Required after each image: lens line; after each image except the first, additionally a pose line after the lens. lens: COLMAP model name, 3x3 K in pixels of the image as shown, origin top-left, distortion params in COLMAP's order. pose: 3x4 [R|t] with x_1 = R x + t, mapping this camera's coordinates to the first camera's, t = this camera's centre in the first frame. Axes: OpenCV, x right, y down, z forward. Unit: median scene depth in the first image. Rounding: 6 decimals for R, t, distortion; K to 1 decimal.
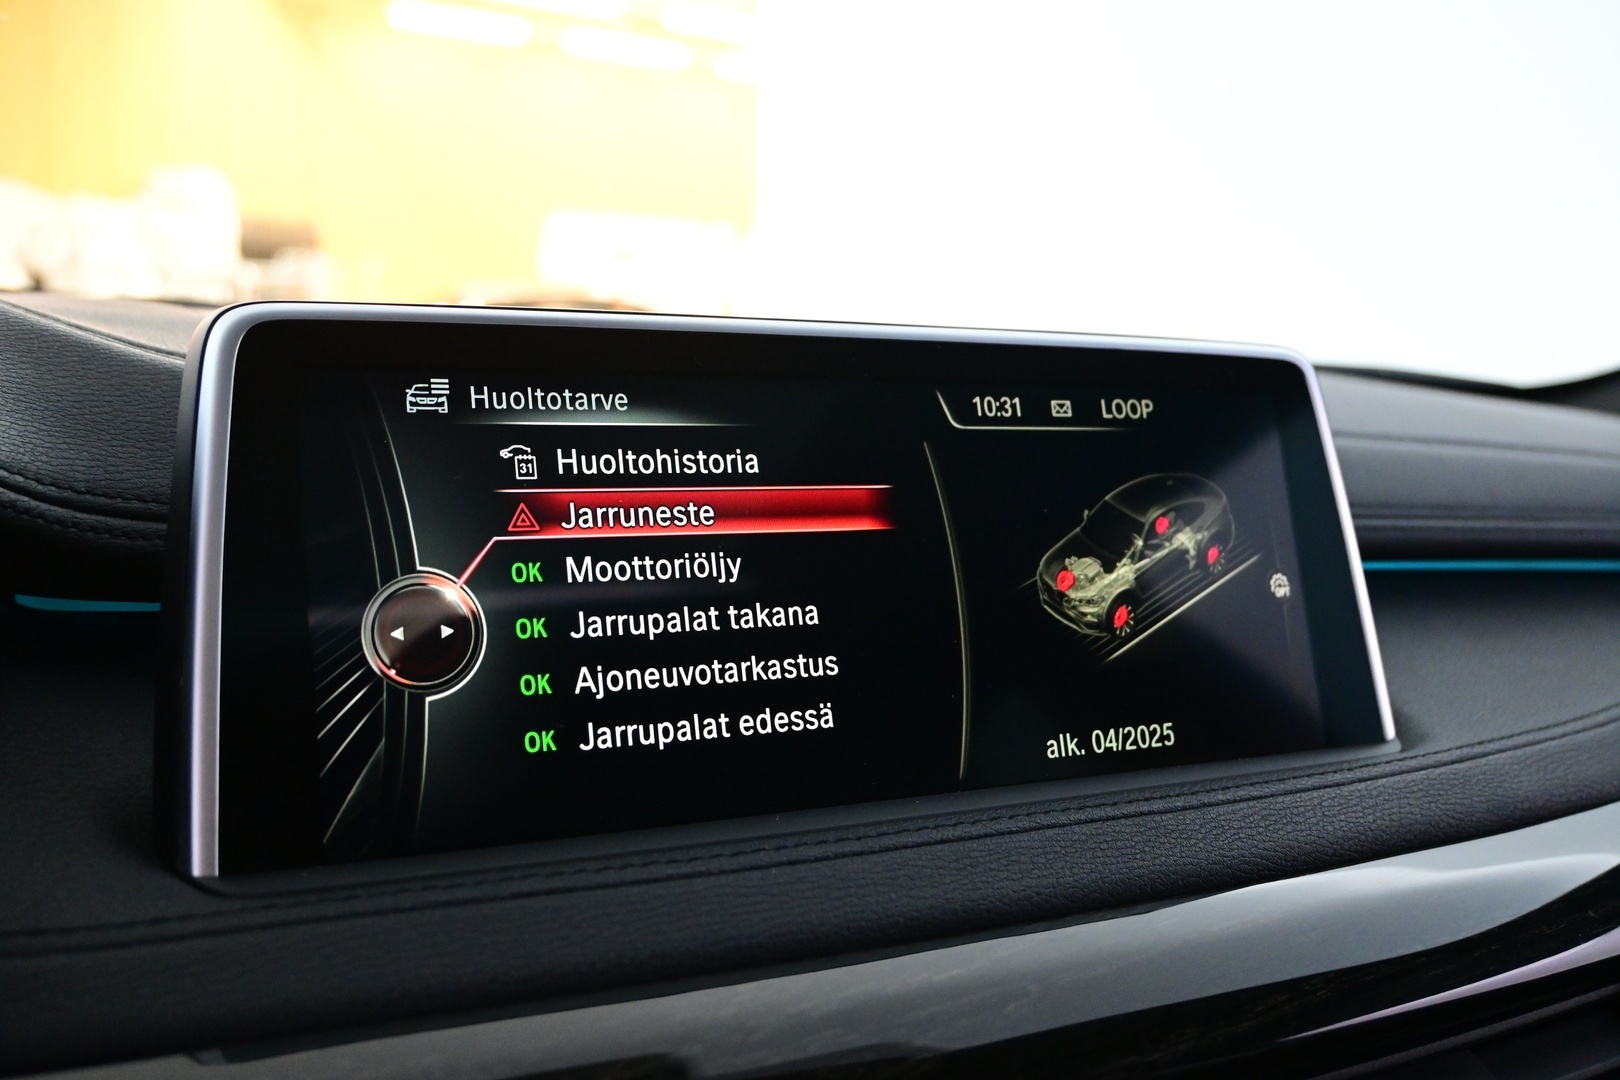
lens RADIAL K [[1528.9, 0, 810.3], [0, 1528.9, 537.7], [0, 0, 1]] dist [0.004582, 0.000000]
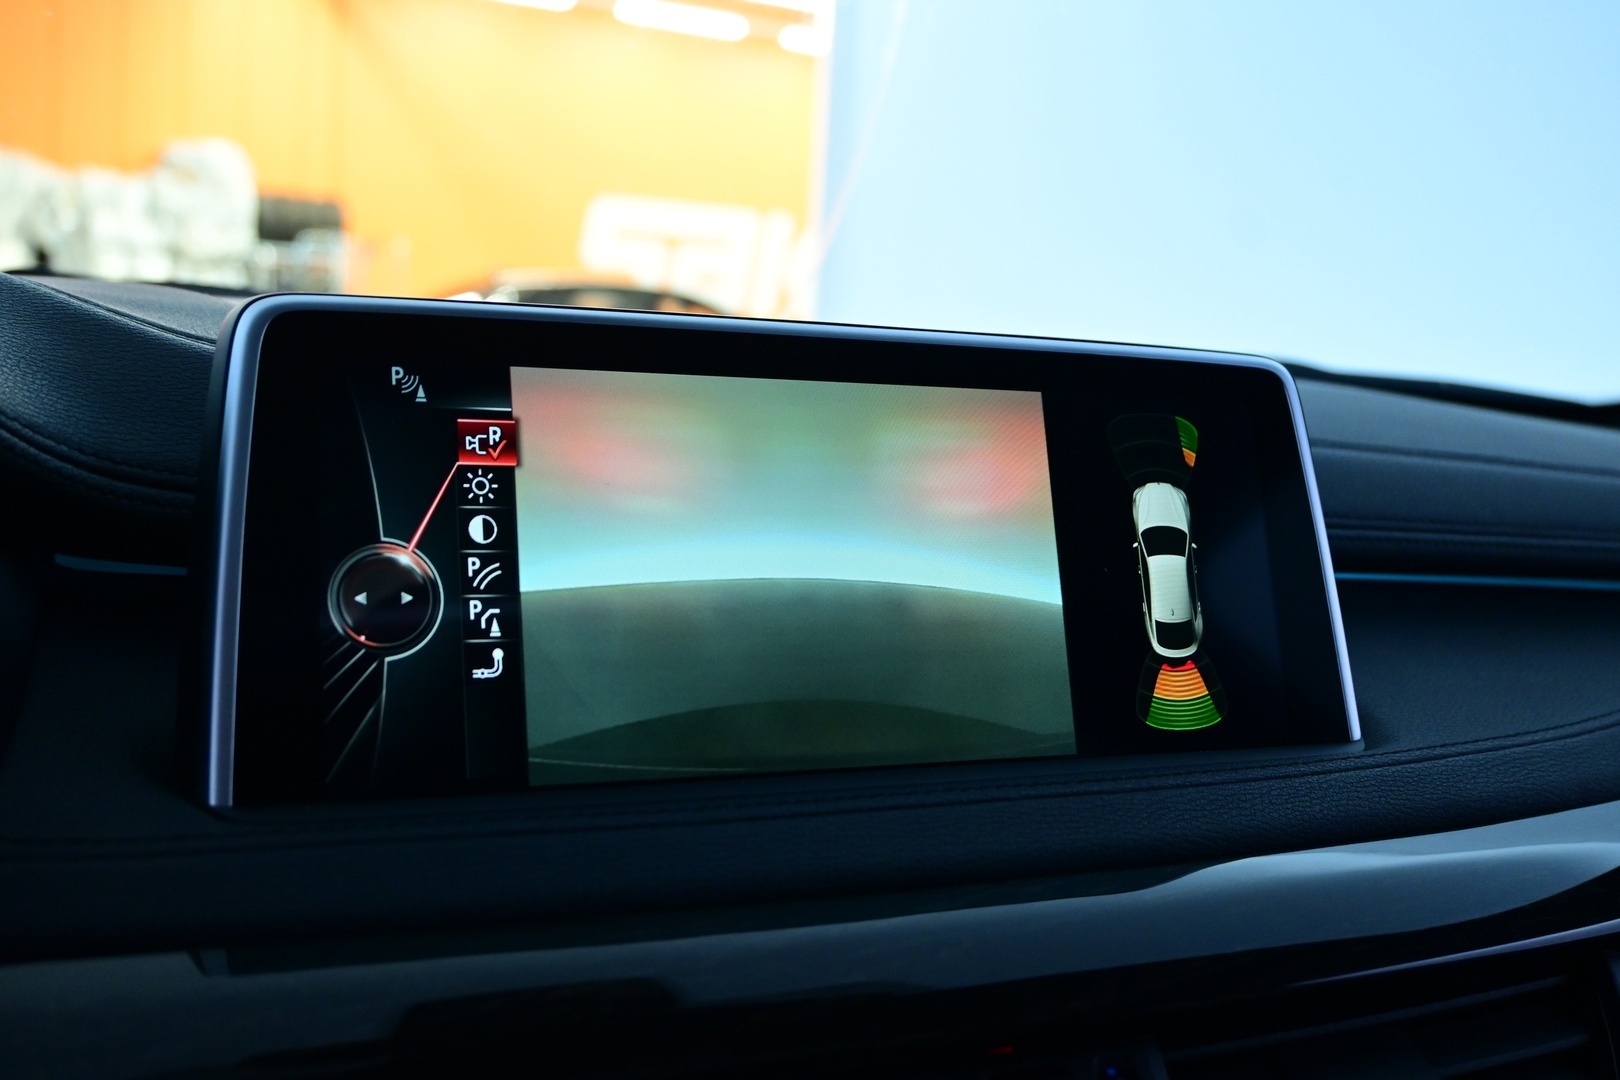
lens RADIAL K [[1688.9, 0, 814.5], [0, 1688.9, 532.3], [0, 0, 1]] dist [0.008856, 0.000000]
pose [[0.999075, 0.026519, -0.033863, 0.063607], [-0.027018, 0.999532, -0.014367, 0.023247], [0.033466, 0.015268, 0.999323, -0.189567]]
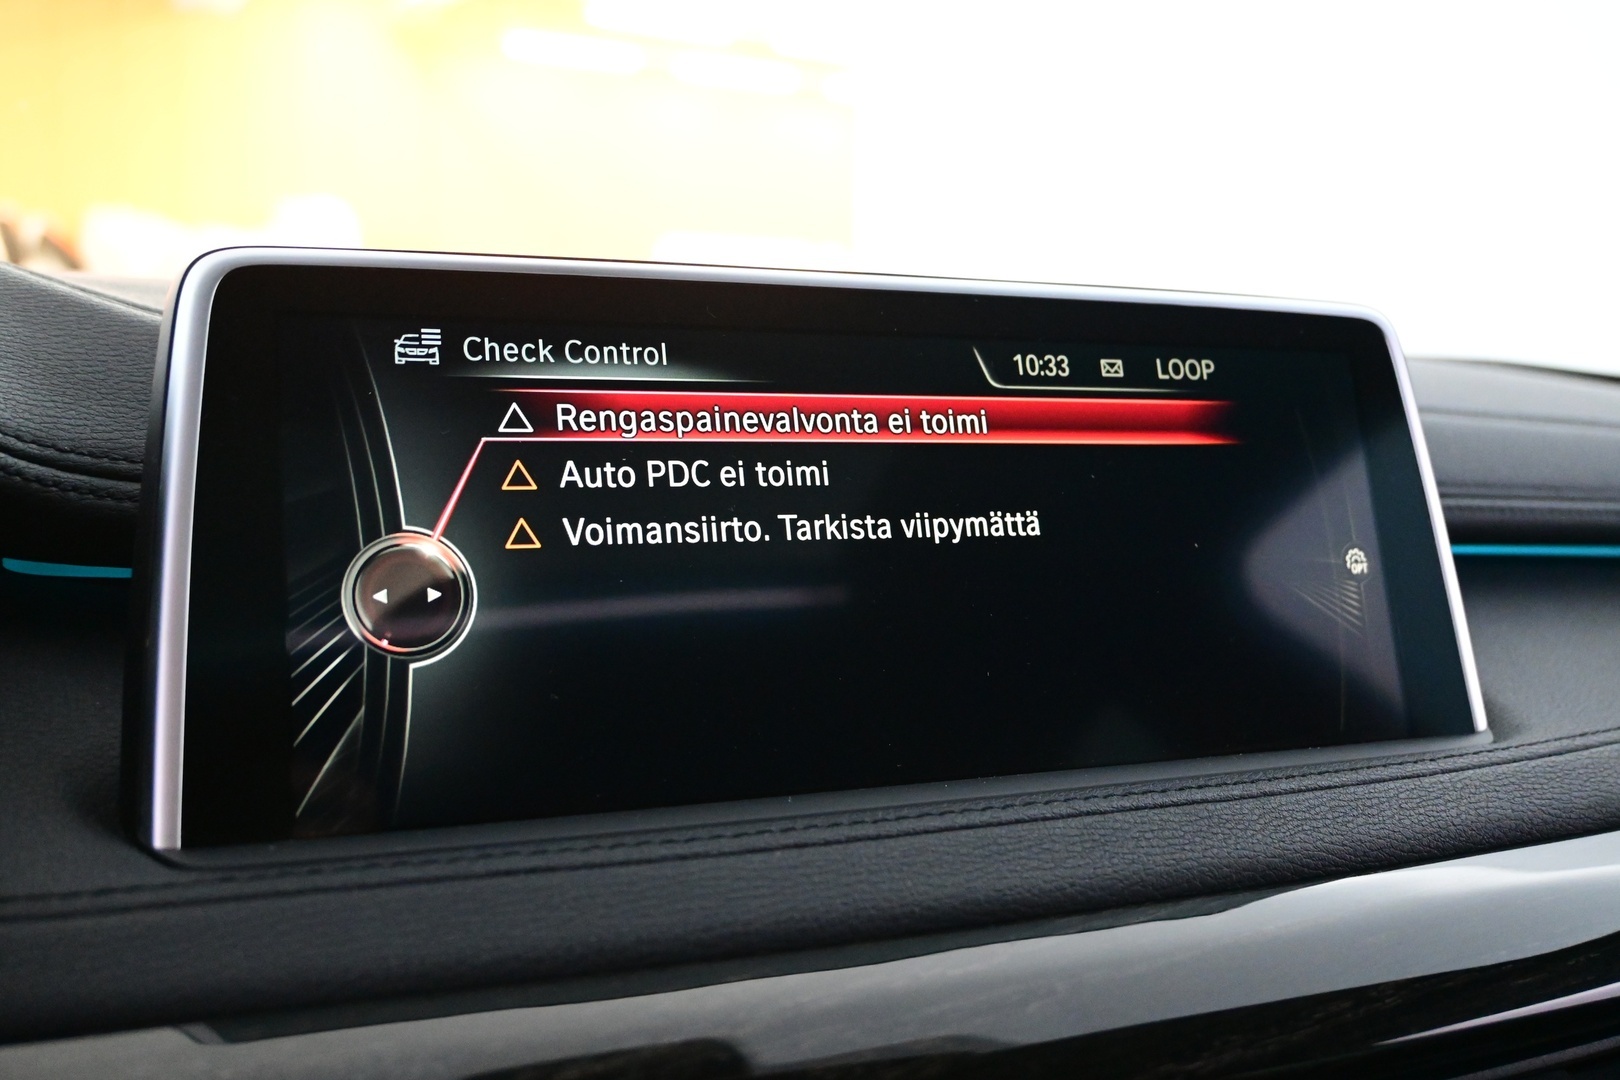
lens RADIAL K [[1528.9, 0, 815.3], [0, 1528.9, 539.8], [0, 0, 1]] dist [0.004582, 0.000000]
pose [[0.997504, -0.001327, -0.070592, 0.058969], [0.000421, 0.999917, -0.012846, 0.037271], [0.070603, 0.012784, 0.997423, 0.073626]]
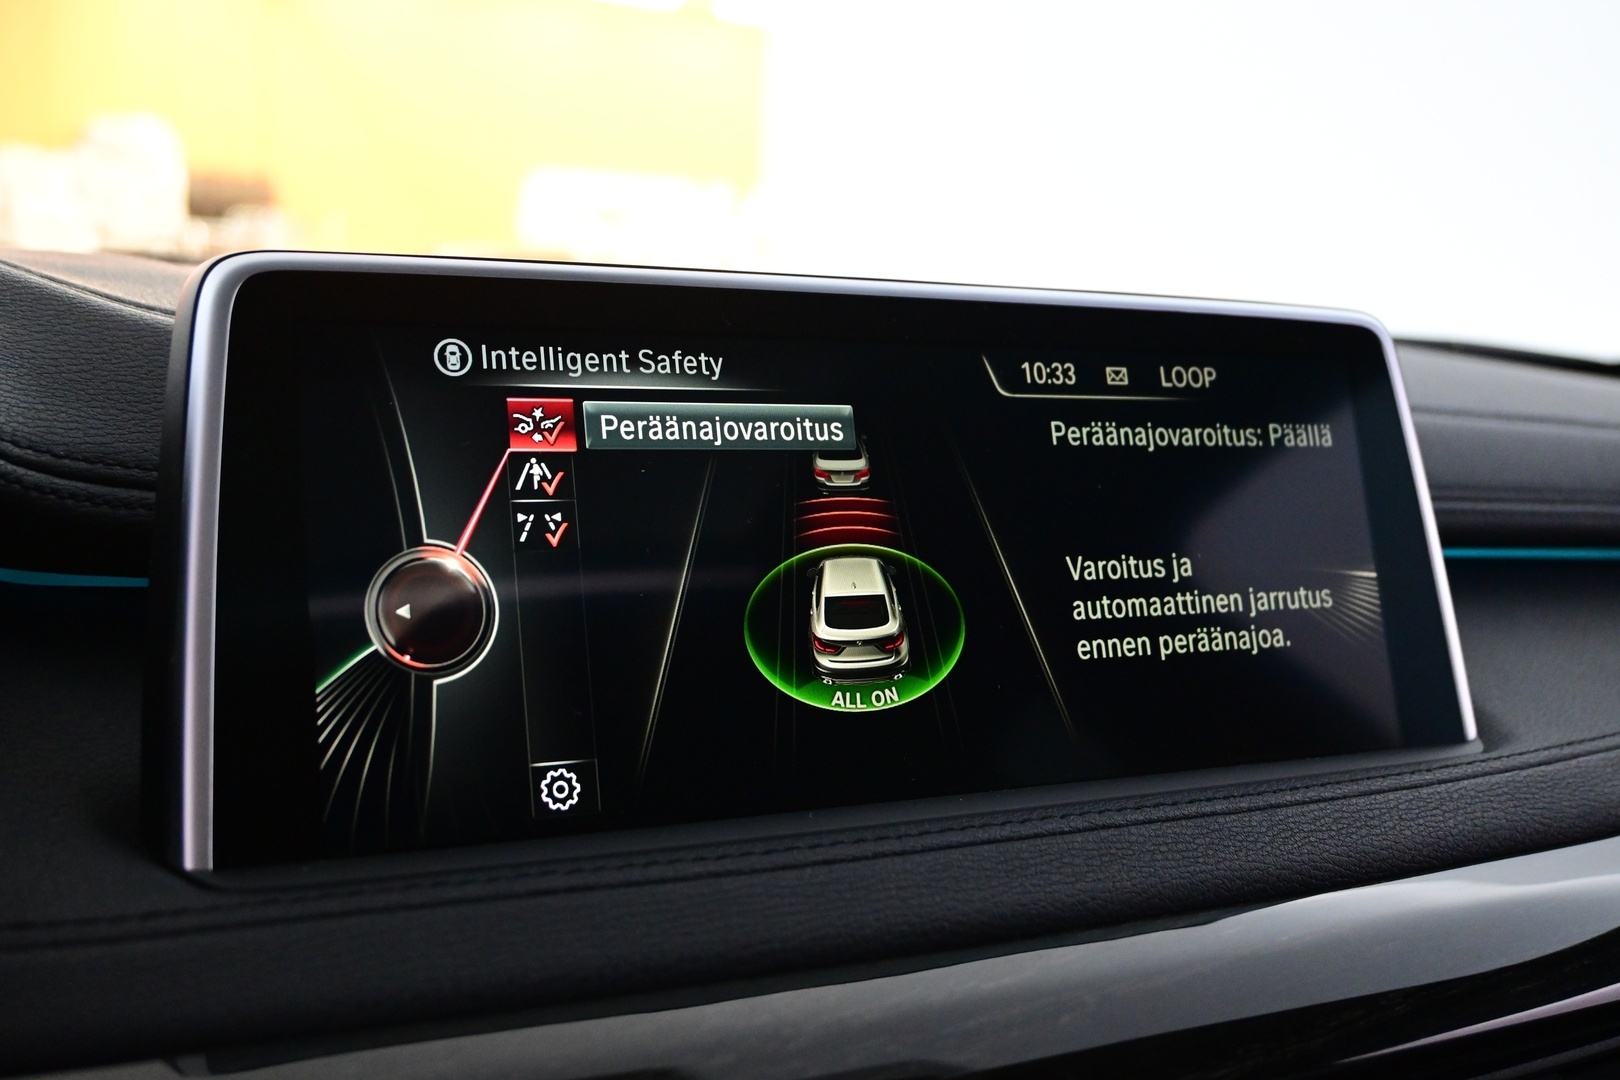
lens RADIAL K [[1688.9, 0, 811.4], [0, 1688.9, 535.1], [0, 0, 1]] dist [0.008856, 0.000000]
pose [[0.999975, 0.006838, -0.001728, -0.020323], [-0.006832, 0.999971, 0.003234, 0.010892], [0.001751, -0.003223, 0.999993, -0.019242]]
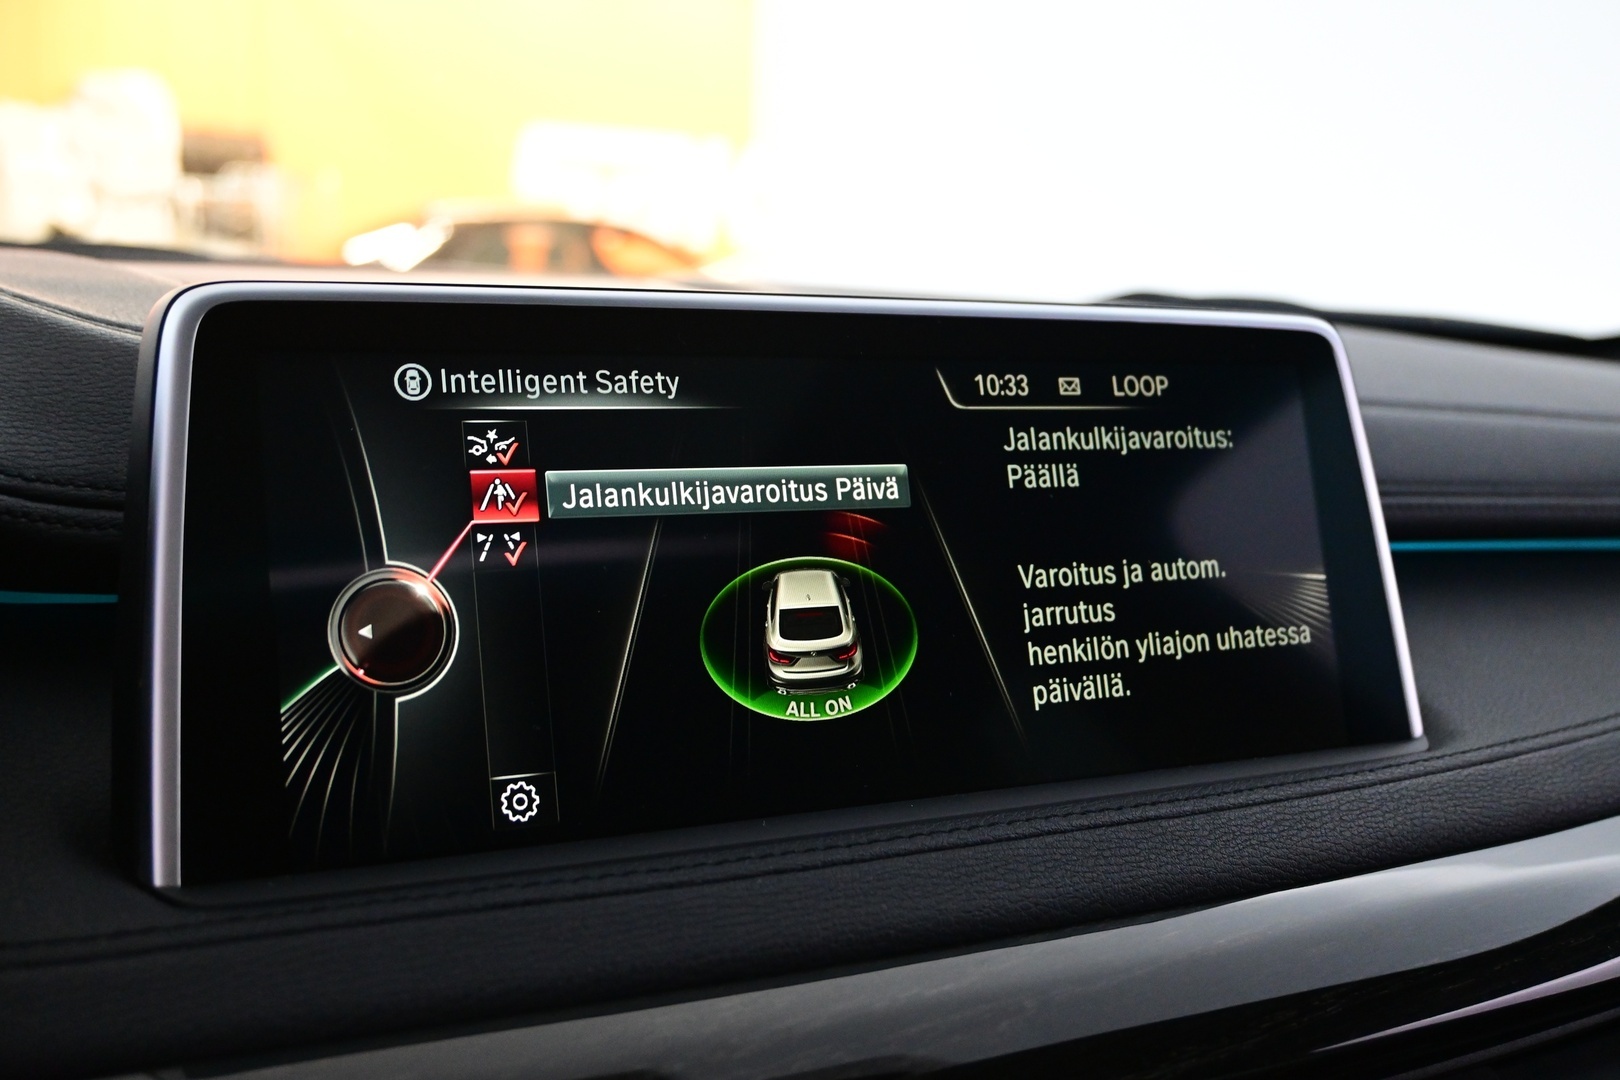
lens RADIAL K [[1688.9, 0, 810.6], [0, 1688.9, 532.9], [0, 0, 1]] dist [0.008856, 0.000000]
pose [[0.999991, 0.004105, -0.001312, 0.008045], [-0.004065, 0.999574, 0.028904, -0.028149], [0.001430, -0.028898, 0.999581, -0.047326]]
